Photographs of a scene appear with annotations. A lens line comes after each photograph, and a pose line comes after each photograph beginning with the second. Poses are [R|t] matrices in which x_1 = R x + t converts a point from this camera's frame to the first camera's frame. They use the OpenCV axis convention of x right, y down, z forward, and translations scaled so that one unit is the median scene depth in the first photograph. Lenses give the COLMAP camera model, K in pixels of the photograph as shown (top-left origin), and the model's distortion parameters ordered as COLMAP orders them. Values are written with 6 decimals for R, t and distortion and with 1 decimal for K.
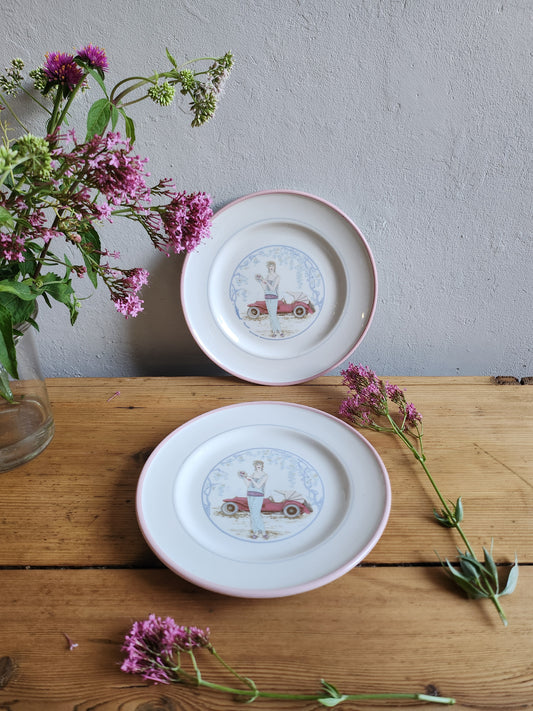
lens RADIAL K [[536.3, 0, 269.0], [0, 536.3, 353.3], [0, 0, 1]] dist [0.030848, -0.055388]
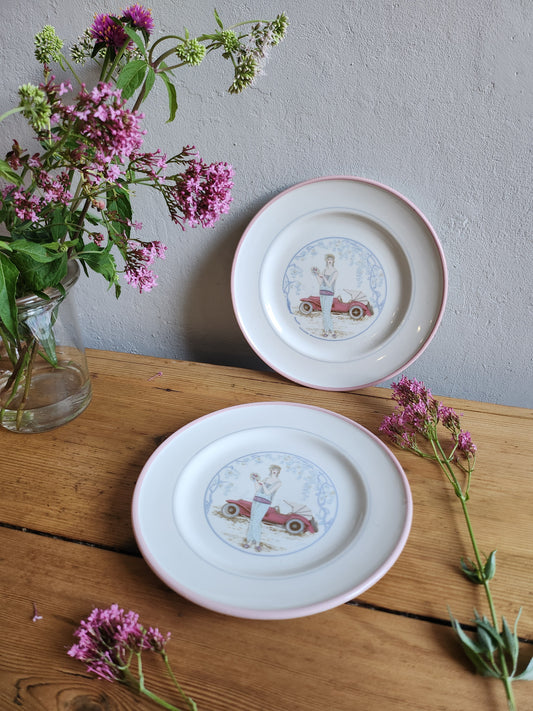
lens RADIAL K [[536.3, 0, 263.0], [0, 536.3, 355.1], [0, 0, 1]] dist [0.030848, -0.055388]
pose [[0.967019, 0.130145, -0.218943, 0.148648], [-0.130568, 0.991359, 0.012597, 0.004205], [0.218691, 0.016405, 0.975656, 0.102826]]
